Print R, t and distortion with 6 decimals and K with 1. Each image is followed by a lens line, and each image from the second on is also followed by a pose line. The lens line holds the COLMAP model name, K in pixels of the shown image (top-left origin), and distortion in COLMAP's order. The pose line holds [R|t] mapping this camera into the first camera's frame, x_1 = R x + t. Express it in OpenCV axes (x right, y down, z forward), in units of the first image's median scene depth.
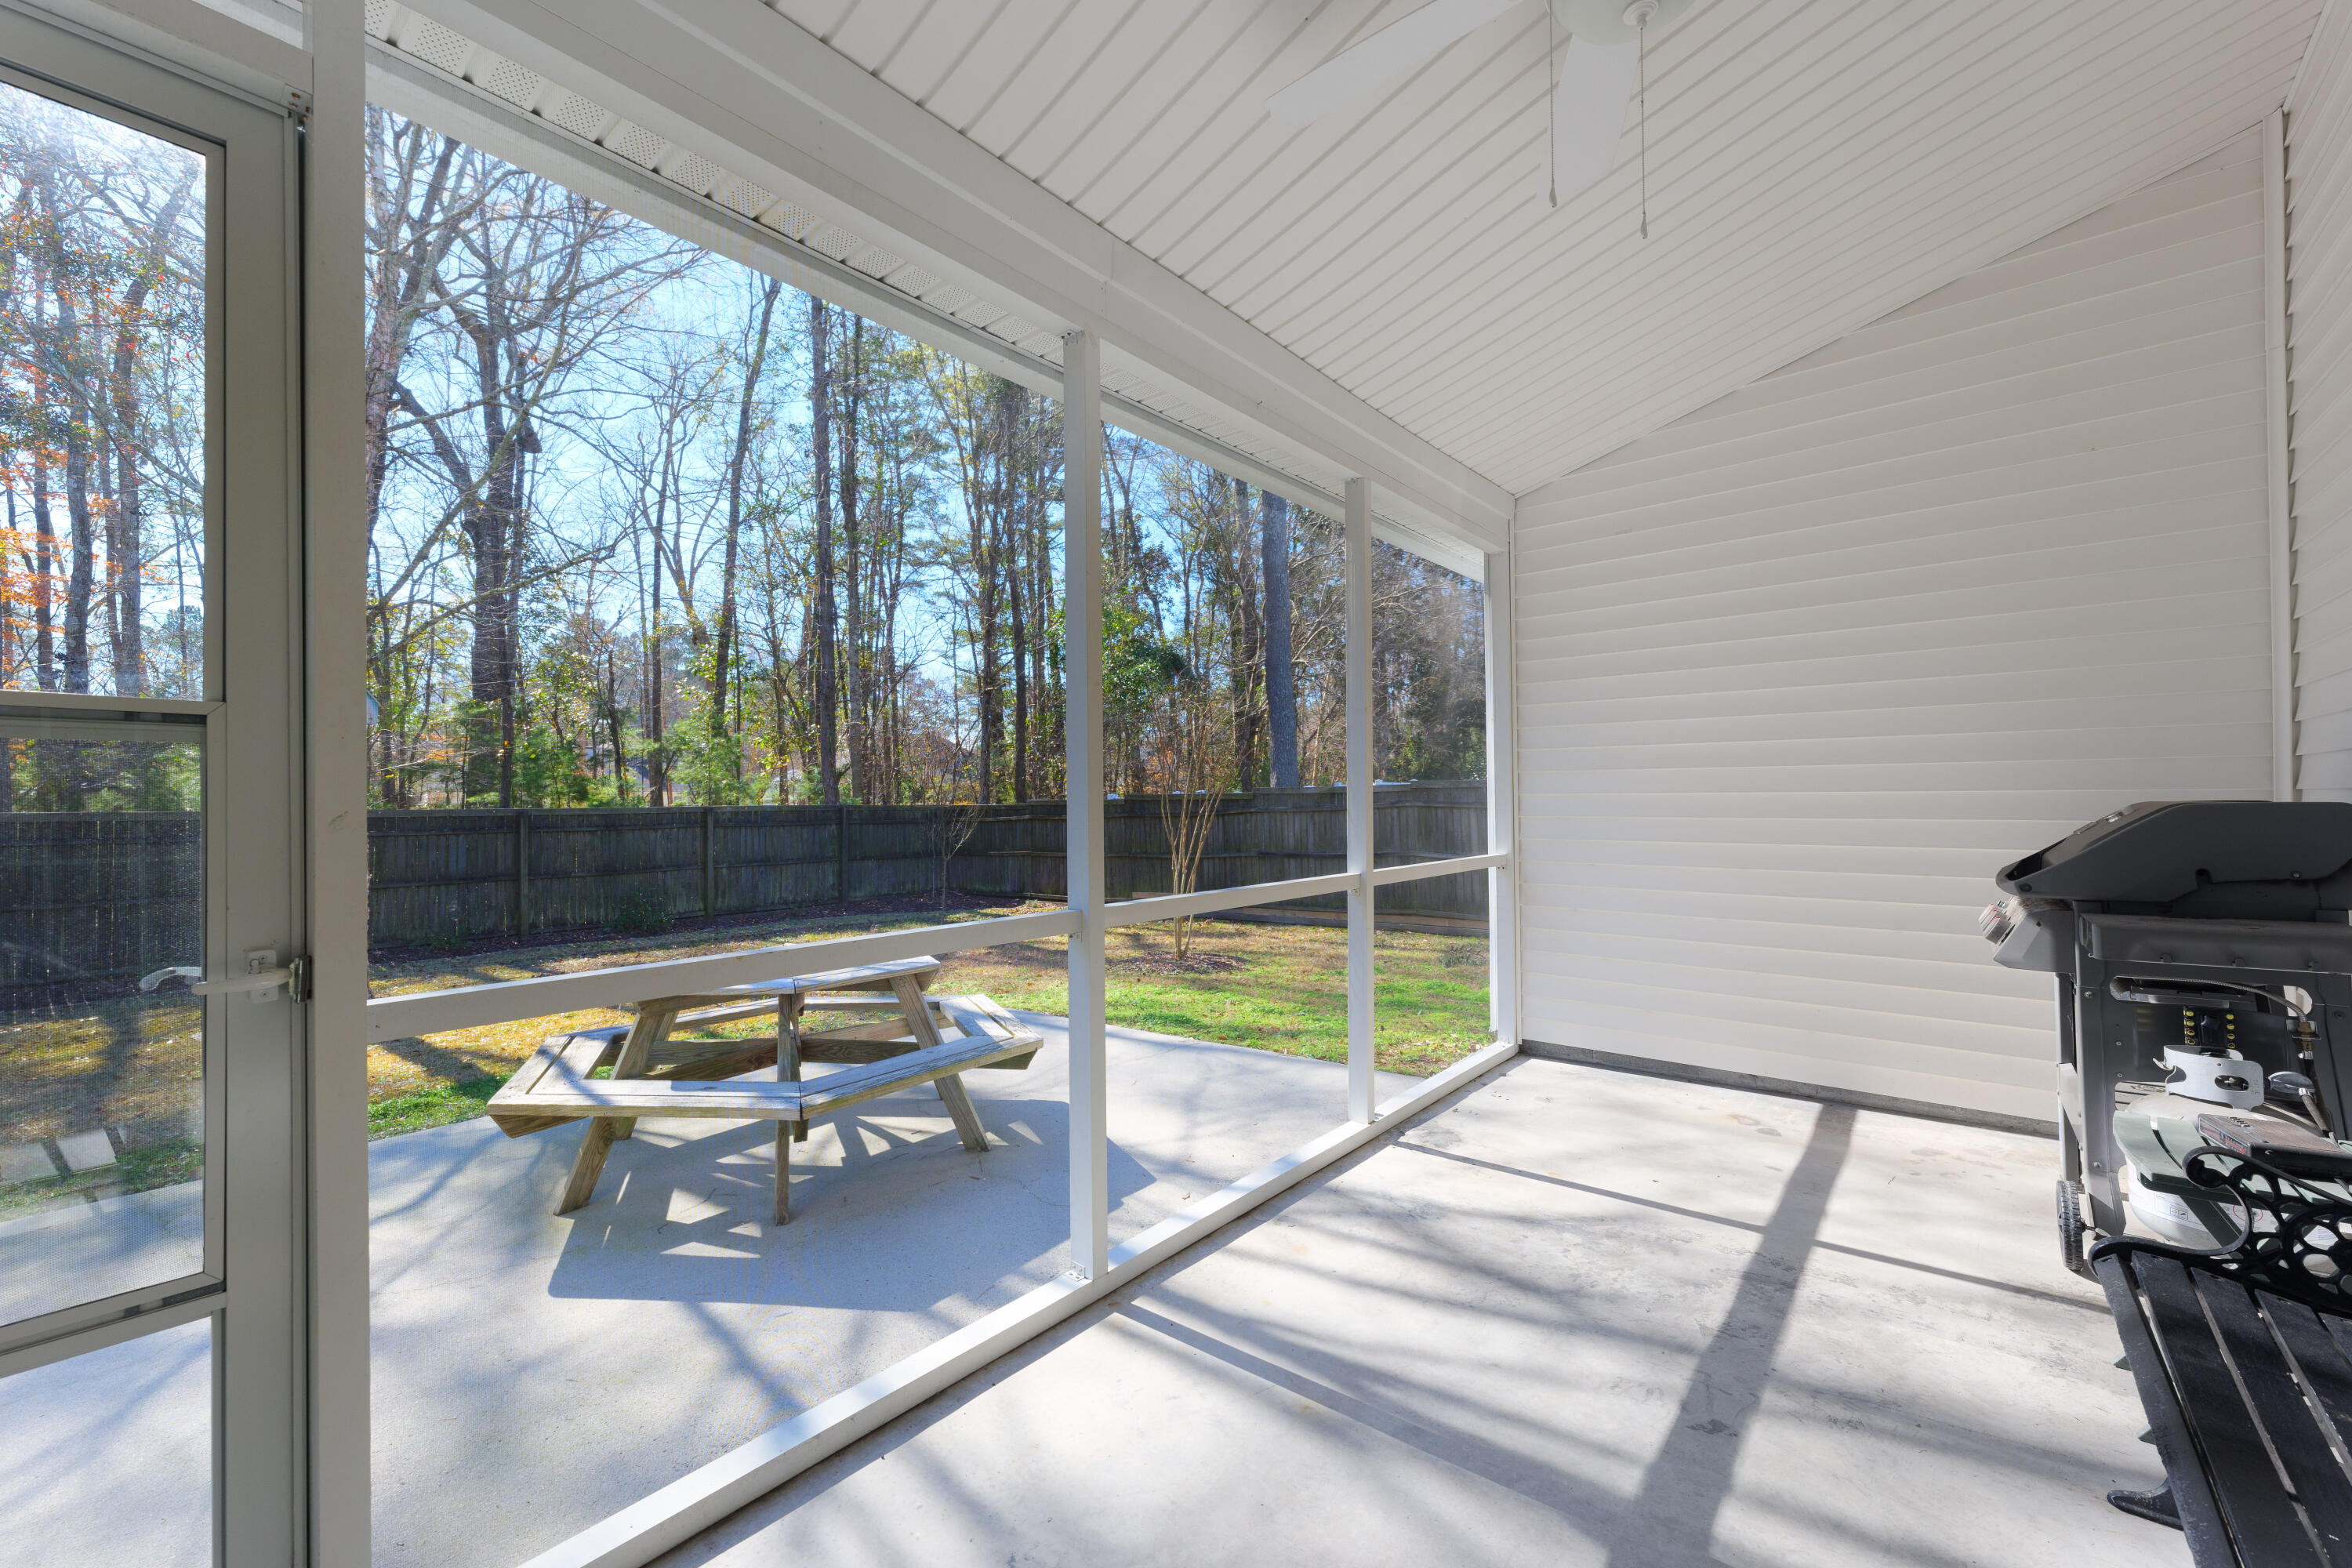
lens RADIAL K [[962.6, 0, 1176.0], [0, 962.6, 784.0], [0, 0, 1]] dist [0.000223, 0.000003]
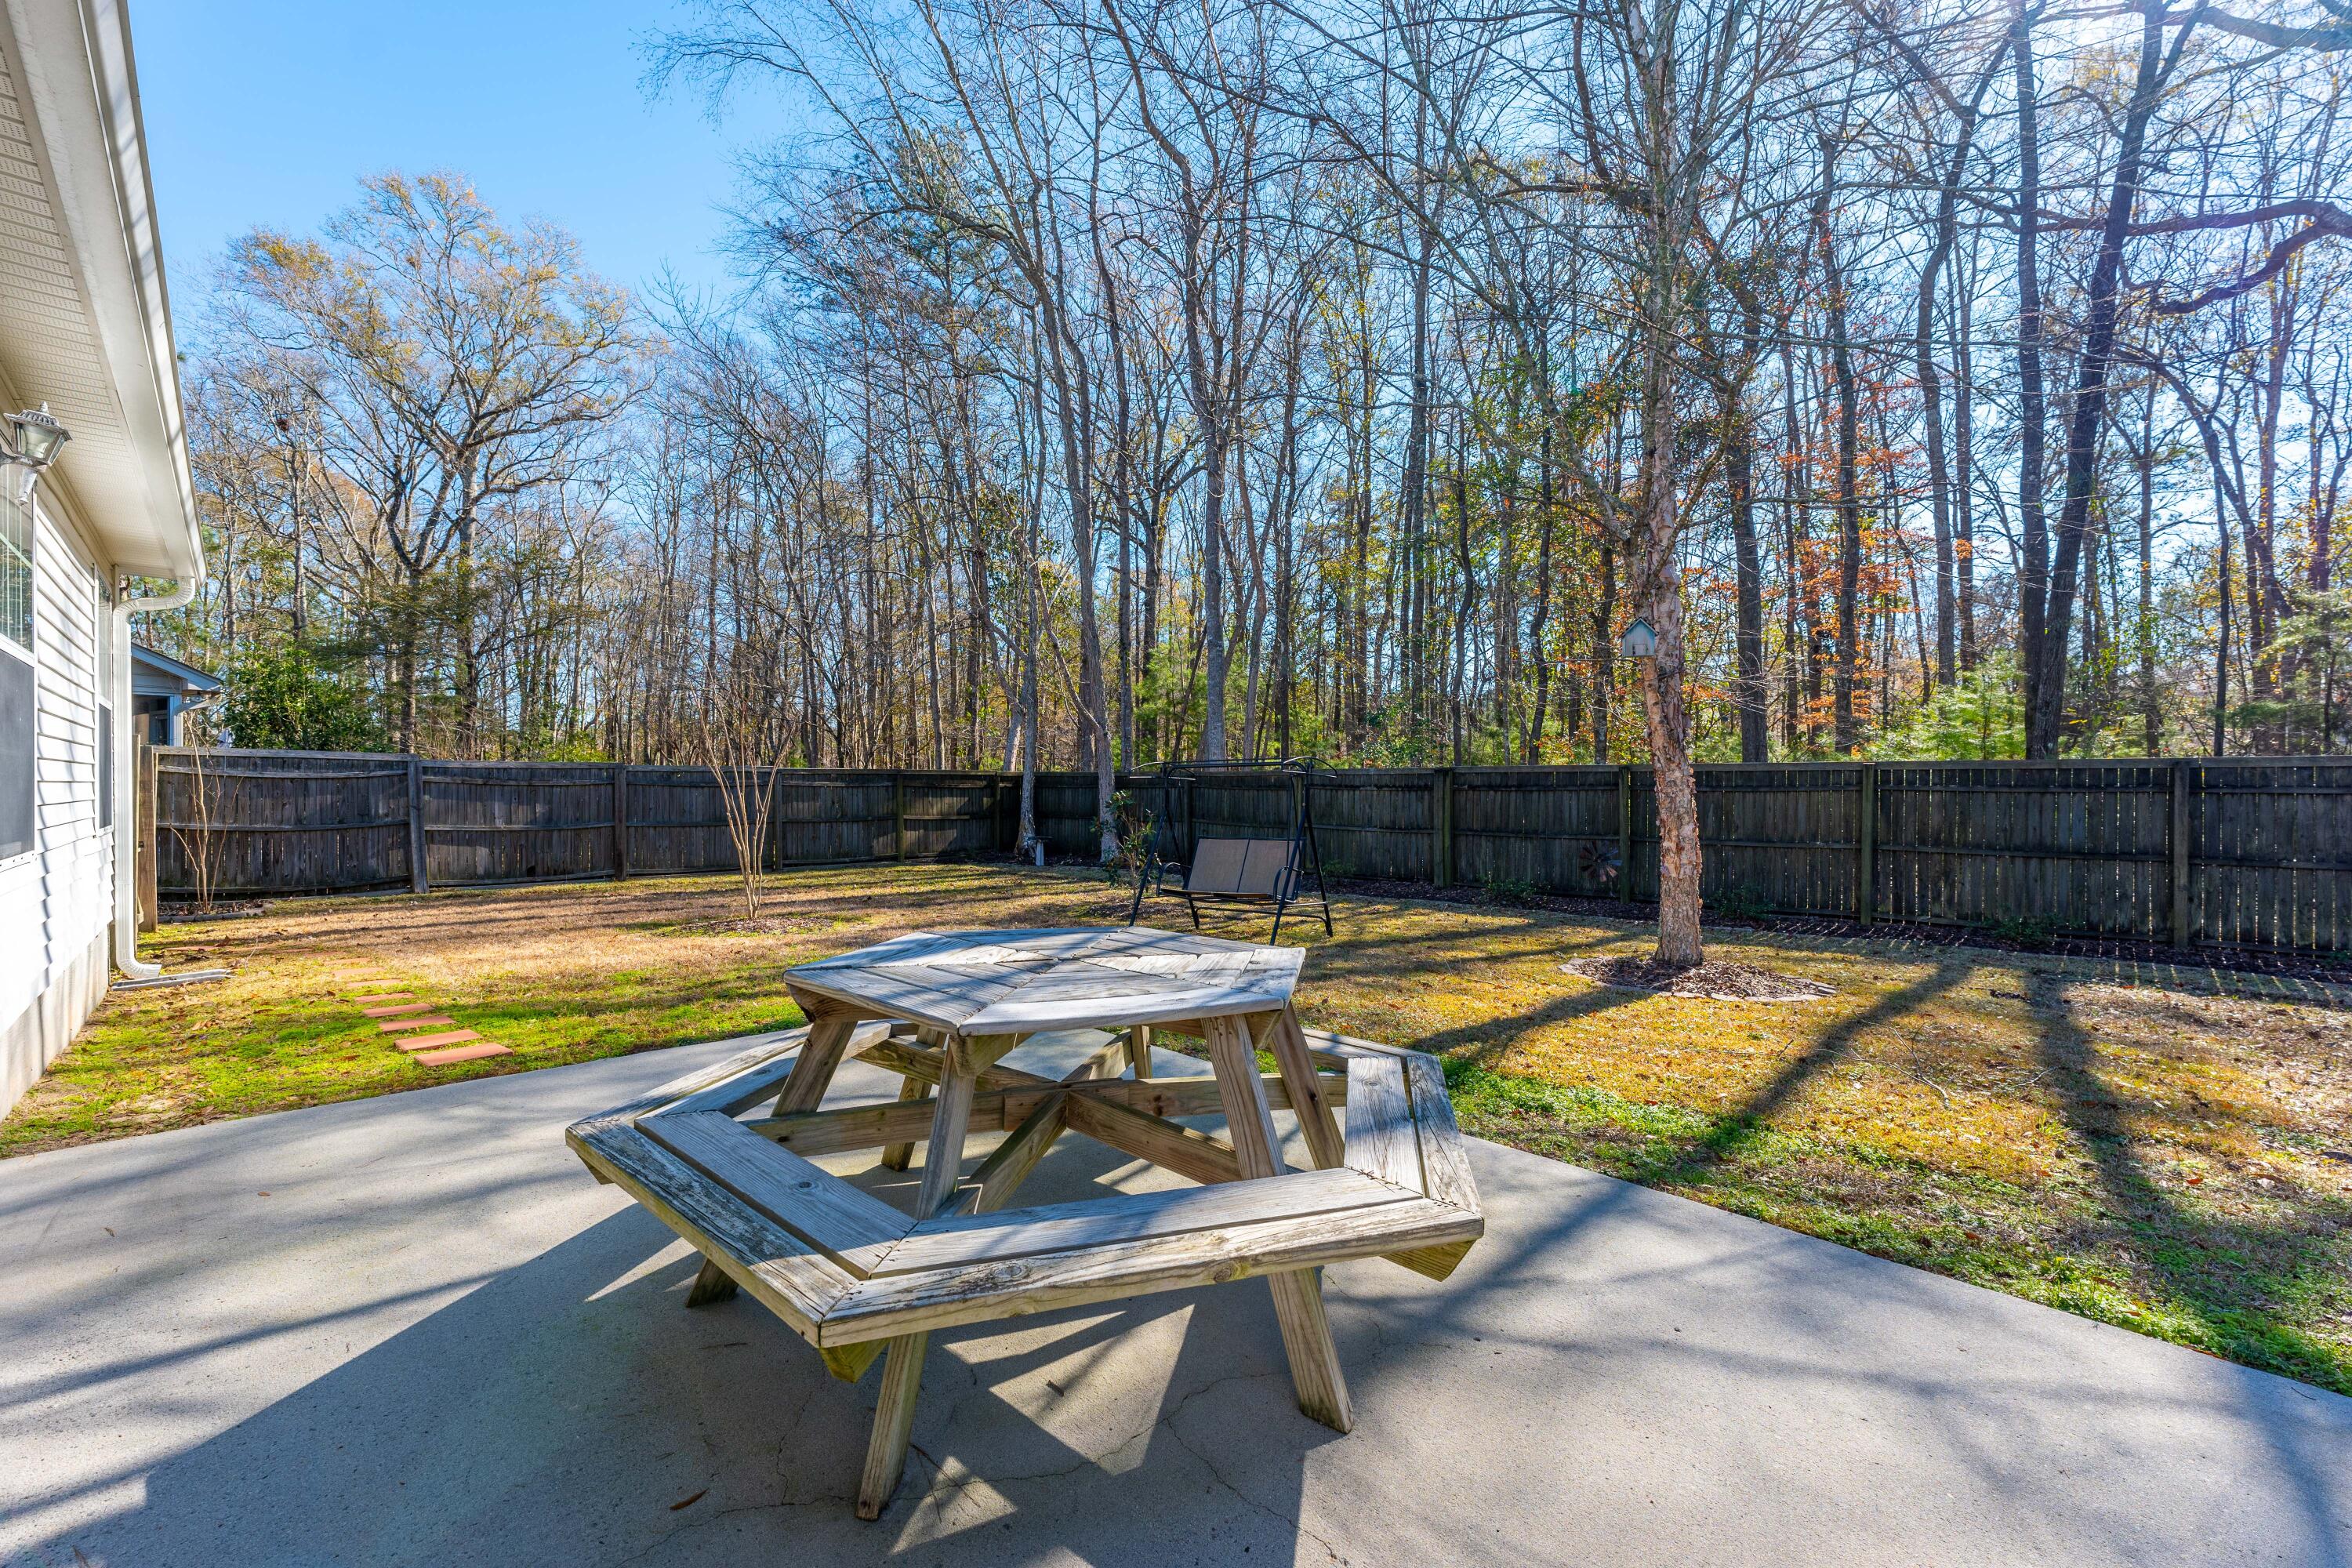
lens RADIAL K [[962.6, 0, 1176.0], [0, 962.6, 784.0], [0, 0, 1]] dist [0.000223, 0.000003]
pose [[-0.099369, 0.018557, -0.994878, 0.304427], [0.017527, 0.999704, 0.016896, 0.103058], [0.994896, -0.015758, -0.099665, 1.829886]]
